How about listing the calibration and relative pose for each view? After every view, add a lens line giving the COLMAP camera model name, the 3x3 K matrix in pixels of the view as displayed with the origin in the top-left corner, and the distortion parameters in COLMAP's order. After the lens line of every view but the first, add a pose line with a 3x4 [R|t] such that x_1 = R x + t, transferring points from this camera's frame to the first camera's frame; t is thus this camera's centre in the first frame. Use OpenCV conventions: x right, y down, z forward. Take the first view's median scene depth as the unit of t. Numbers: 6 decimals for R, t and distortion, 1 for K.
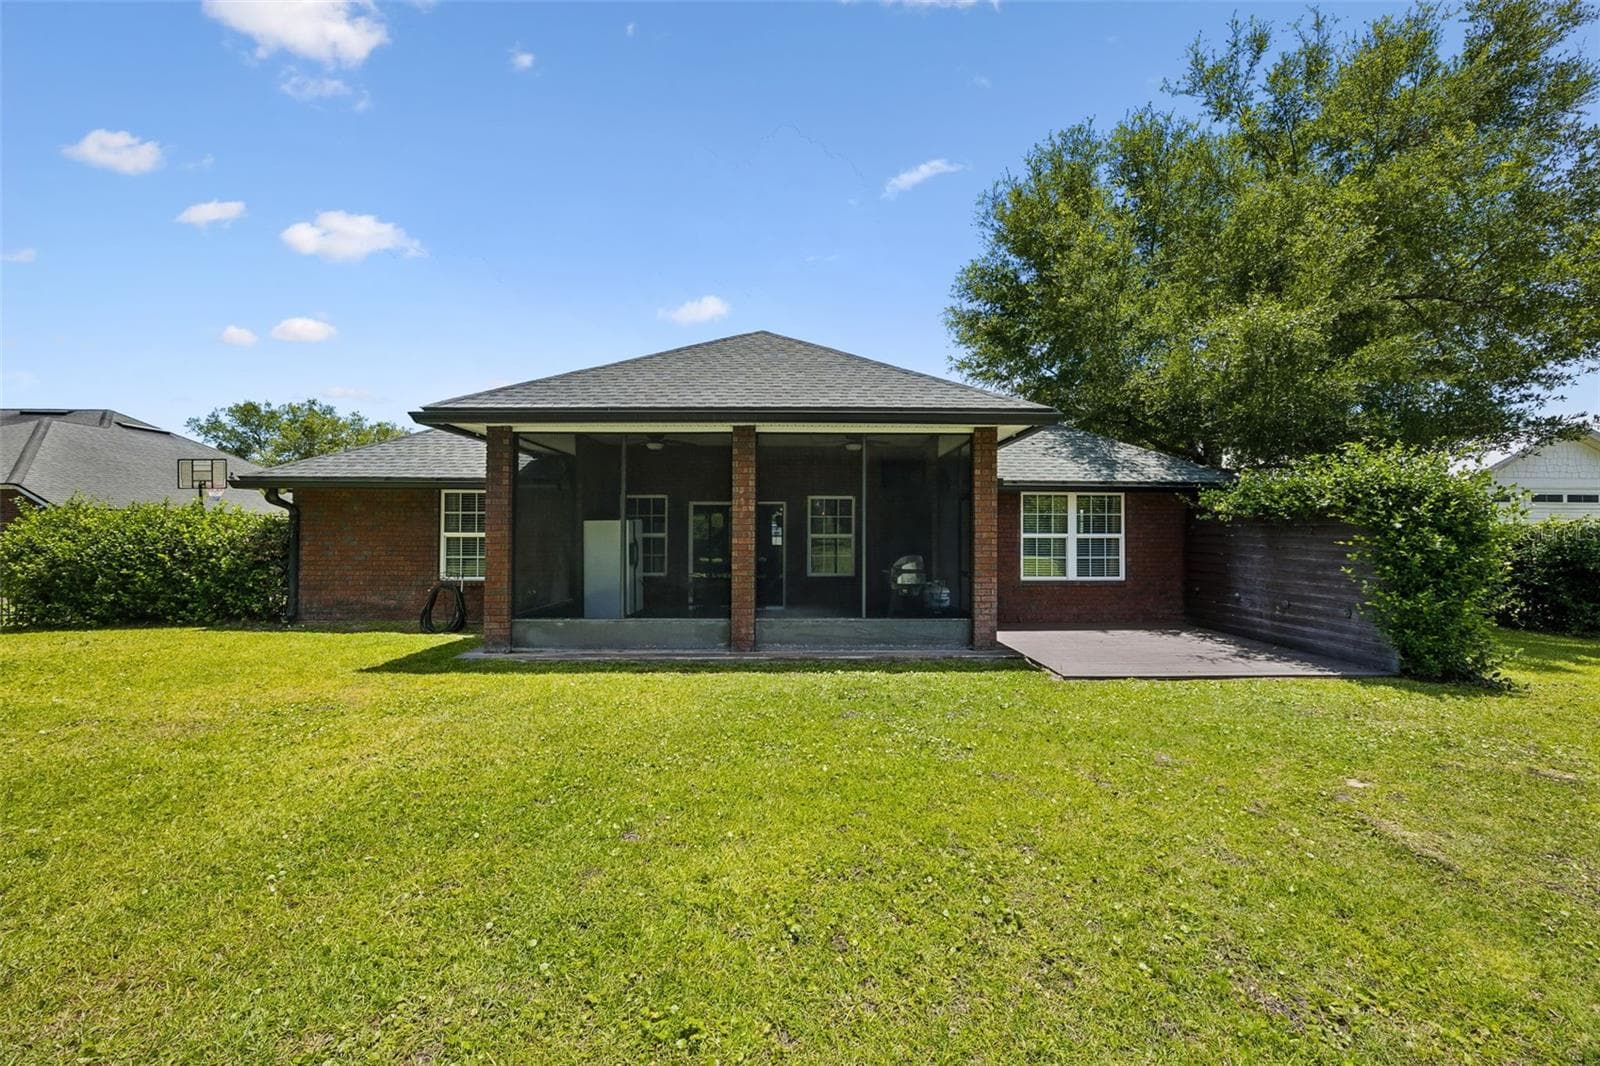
lens RADIAL K [[651.0, 0, 800.0], [0, 651.0, 533.0], [0, 0, 1]] dist [-0.001982, -0.000228]
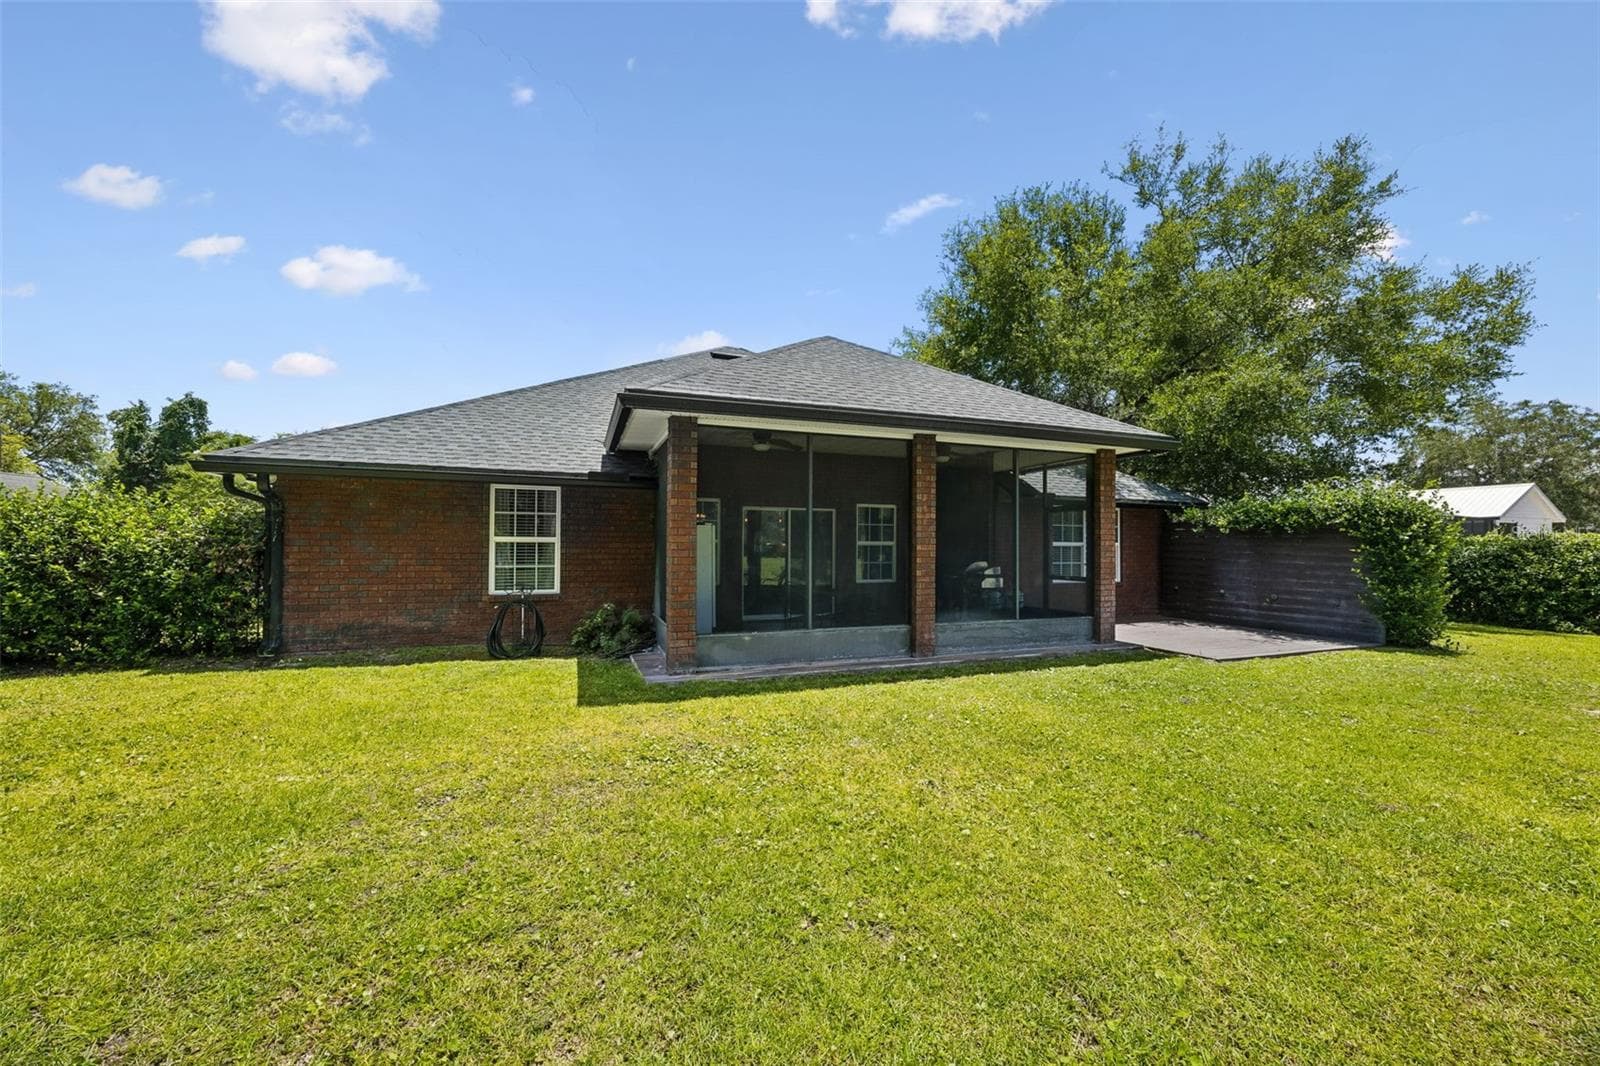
lens RADIAL K [[672.5, 0, 800.0], [0, 672.5, 533.0], [0, 0, 1]] dist [-0.000235, 0.000207]
pose [[0.931546, 0.010410, 0.363474, -0.571432], [-0.006911, 0.999916, -0.010924, 0.002006], [-0.363557, 0.007664, 0.931540, 0.082183]]
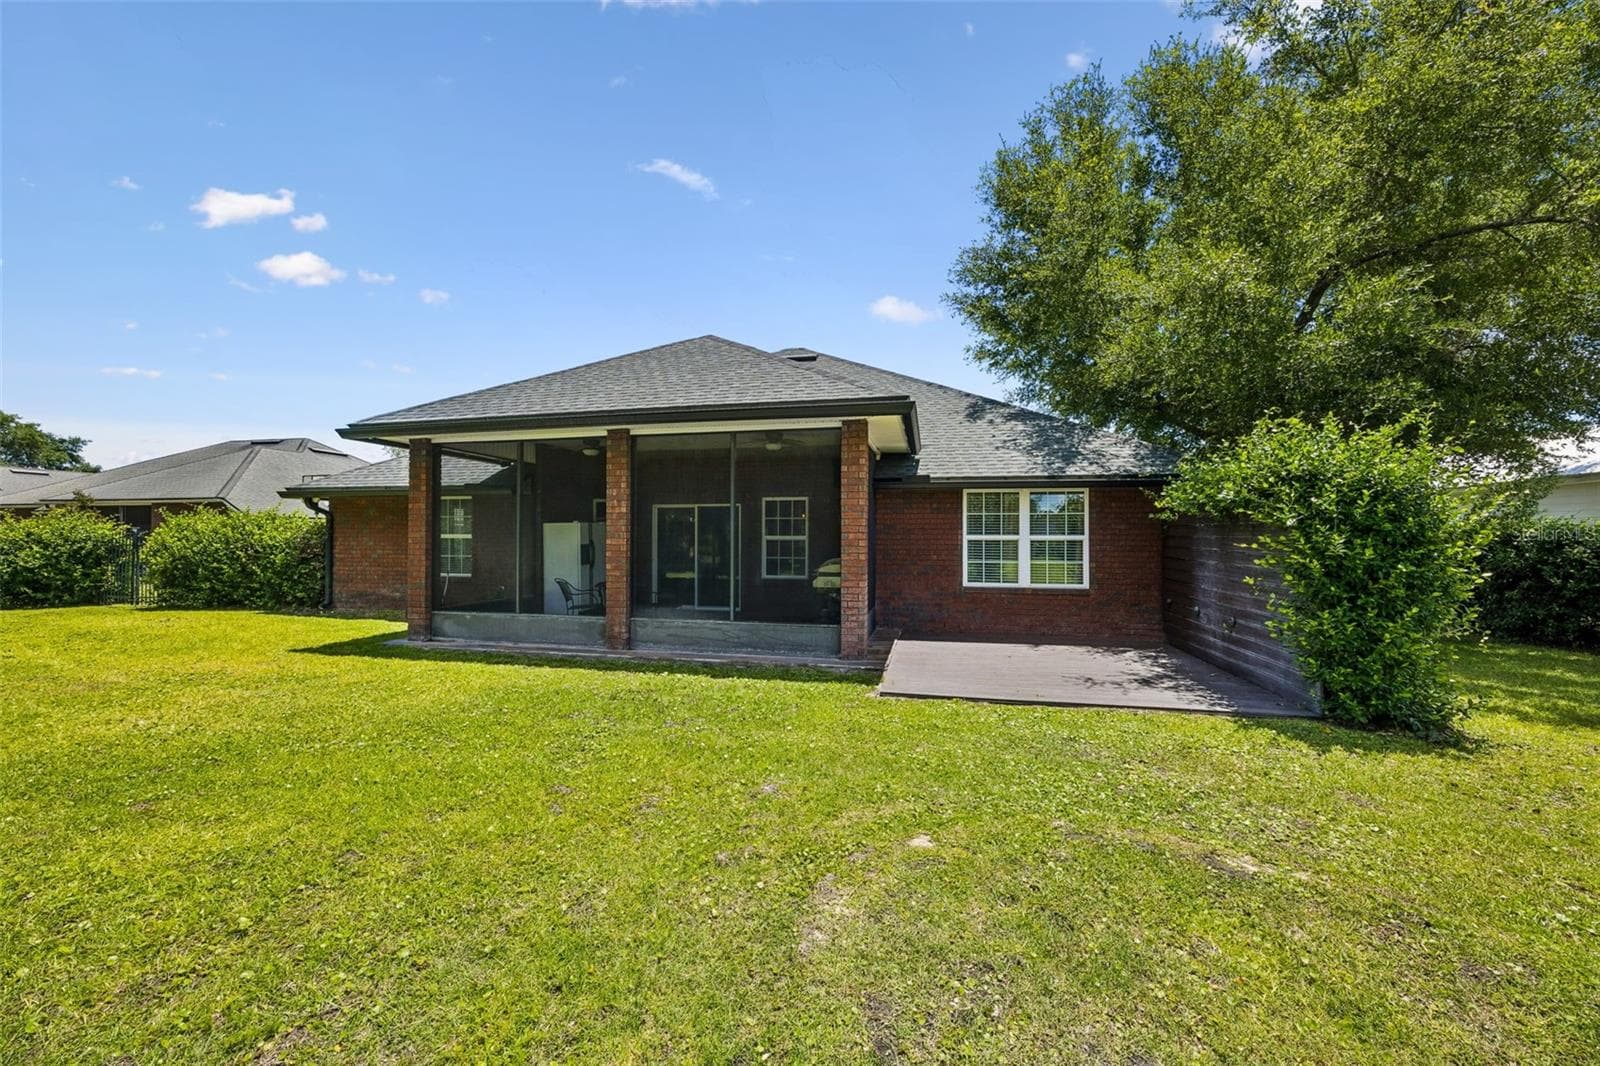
lens RADIAL K [[636.8, 0, 780.8], [0, 636.8, 539.5], [0, 0, 1]] dist [-0.001972, -0.000172]
pose [[0.968594, 0.001832, -0.248641, 0.362046], [-0.000824, 0.999991, 0.004159, 0.004085], [0.248646, -0.003823, 0.968587, 0.081949]]
